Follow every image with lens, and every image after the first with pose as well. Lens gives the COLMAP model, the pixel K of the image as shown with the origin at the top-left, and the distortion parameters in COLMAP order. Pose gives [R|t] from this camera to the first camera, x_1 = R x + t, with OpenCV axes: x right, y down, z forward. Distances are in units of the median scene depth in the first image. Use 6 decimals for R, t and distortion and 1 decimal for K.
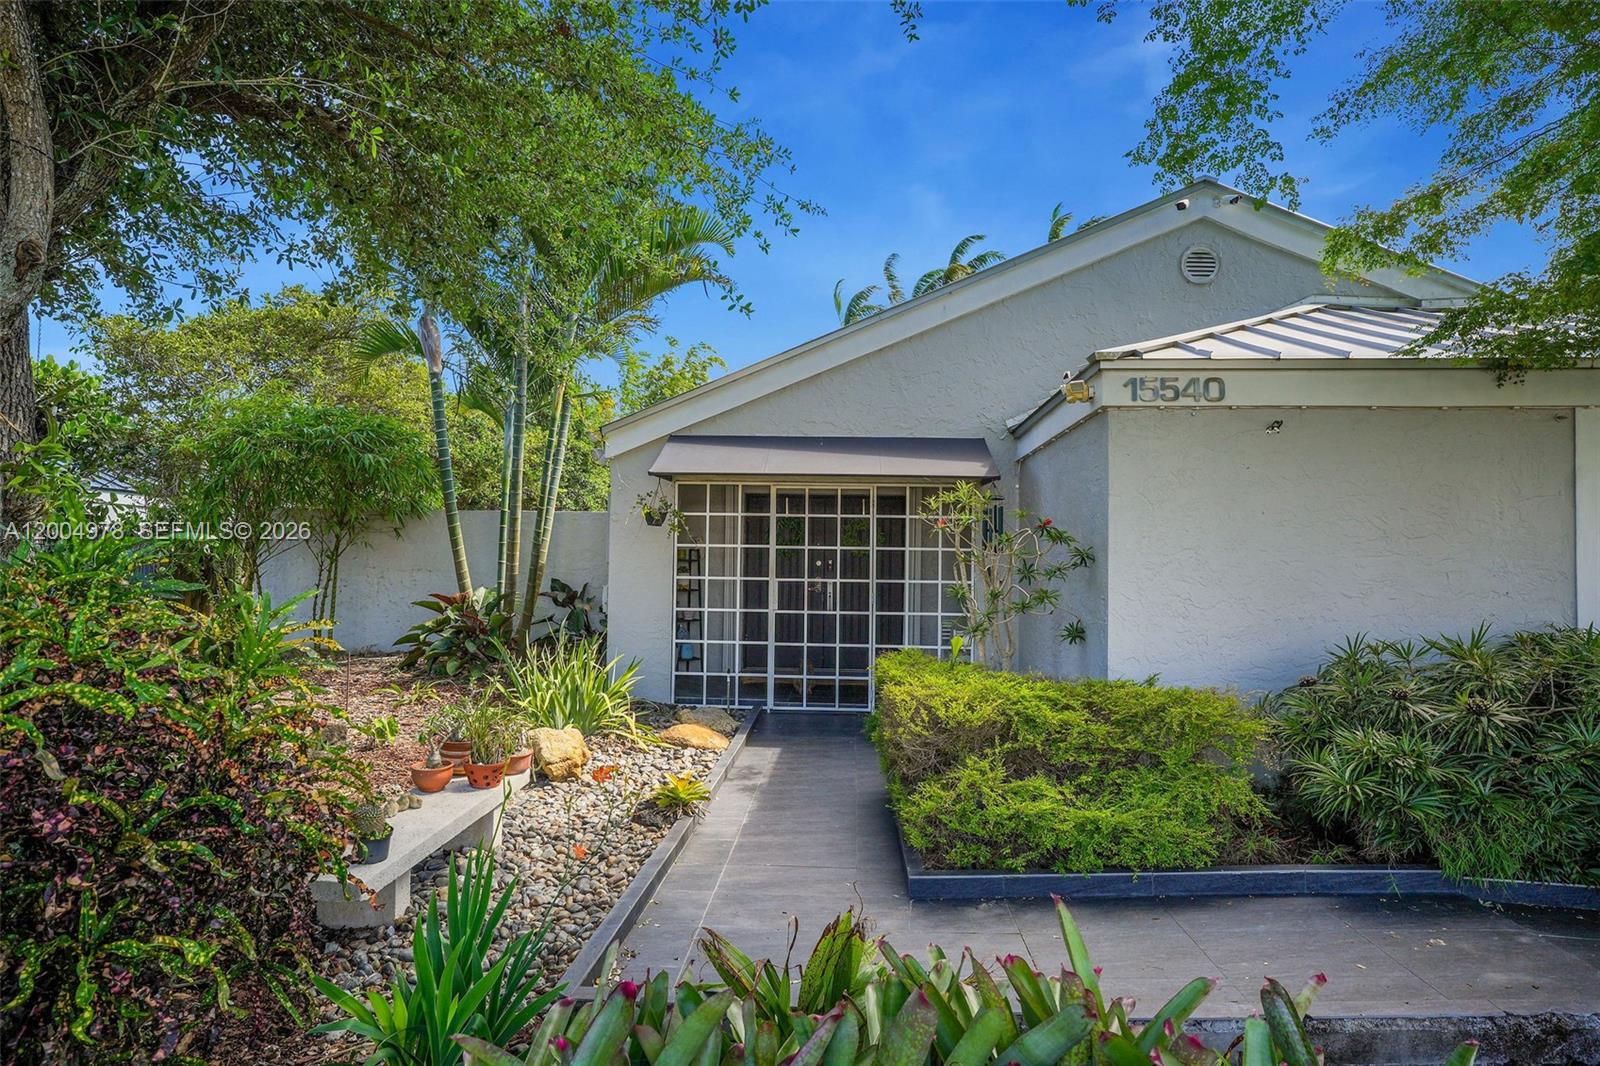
lens RADIAL K [[872.9, 0, 800.0], [0, 872.9, 533.0], [0, 0, 1]] dist [0.029509, -0.000014]
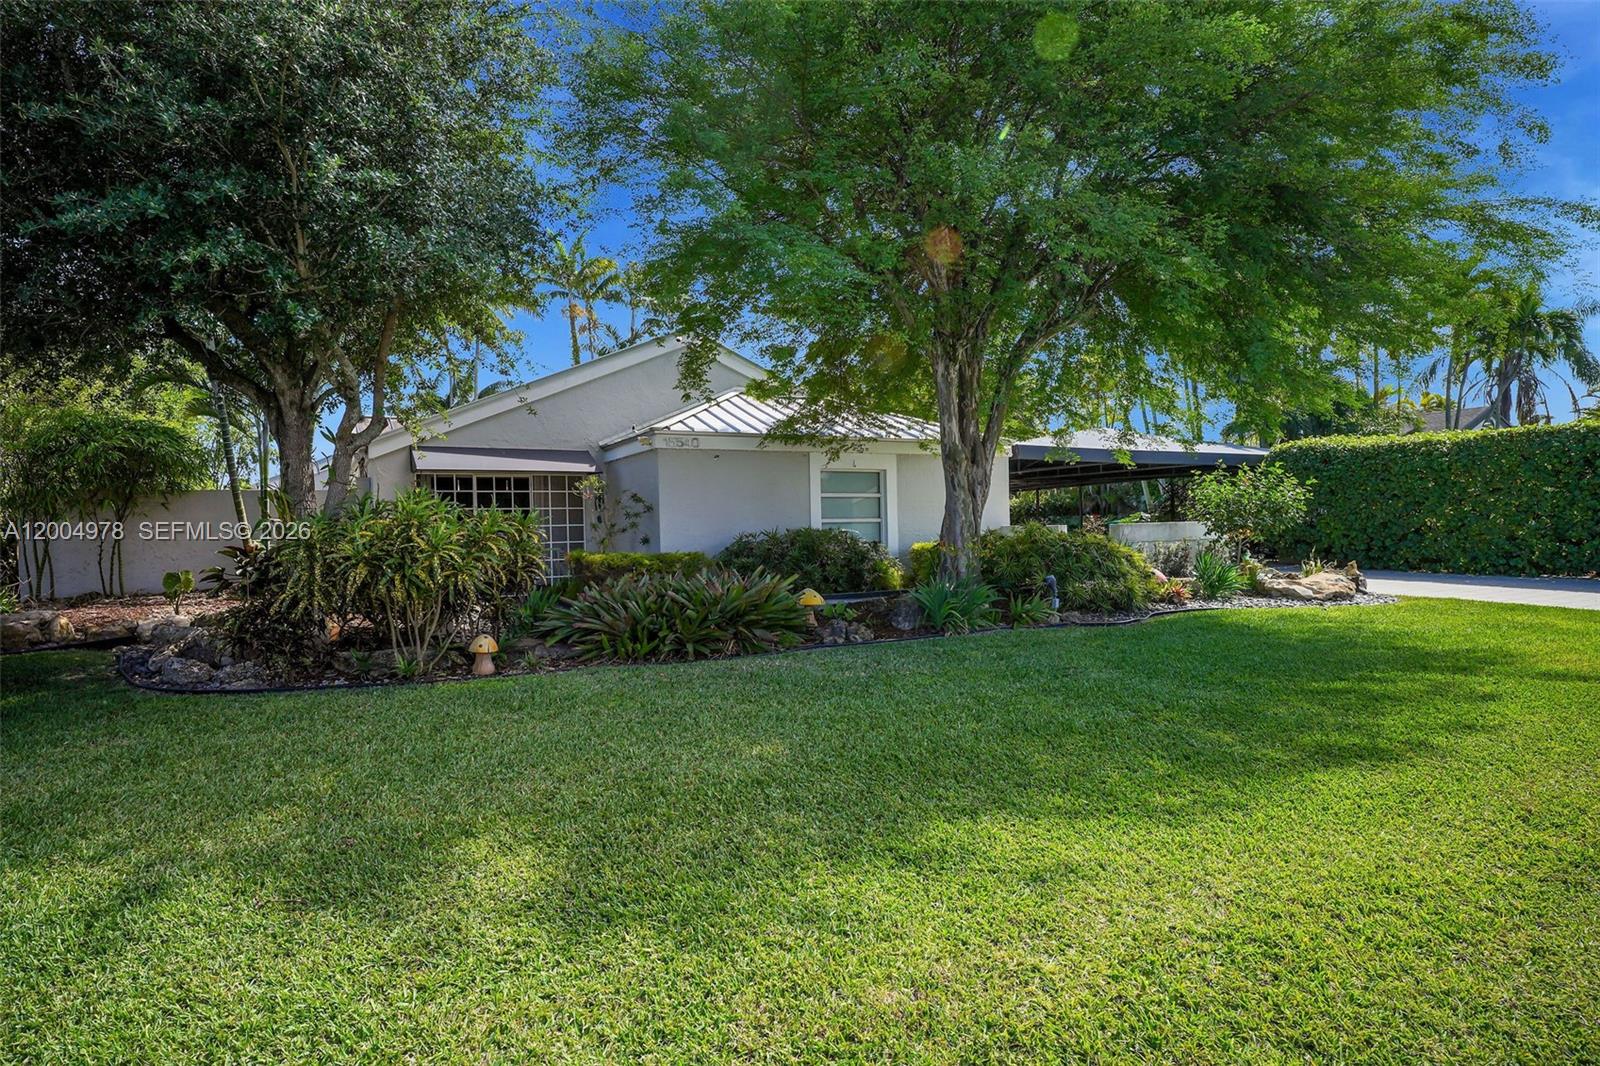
lens RADIAL K [[872.9, 0, 800.0], [0, 872.9, 533.0], [0, 0, 1]] dist [0.029509, -0.000014]
pose [[0.841124, -0.038290, 0.539486, -0.456704], [0.019004, 0.998967, 0.041273, 0.002997], [-0.540509, -0.024463, 0.840983, -0.914373]]
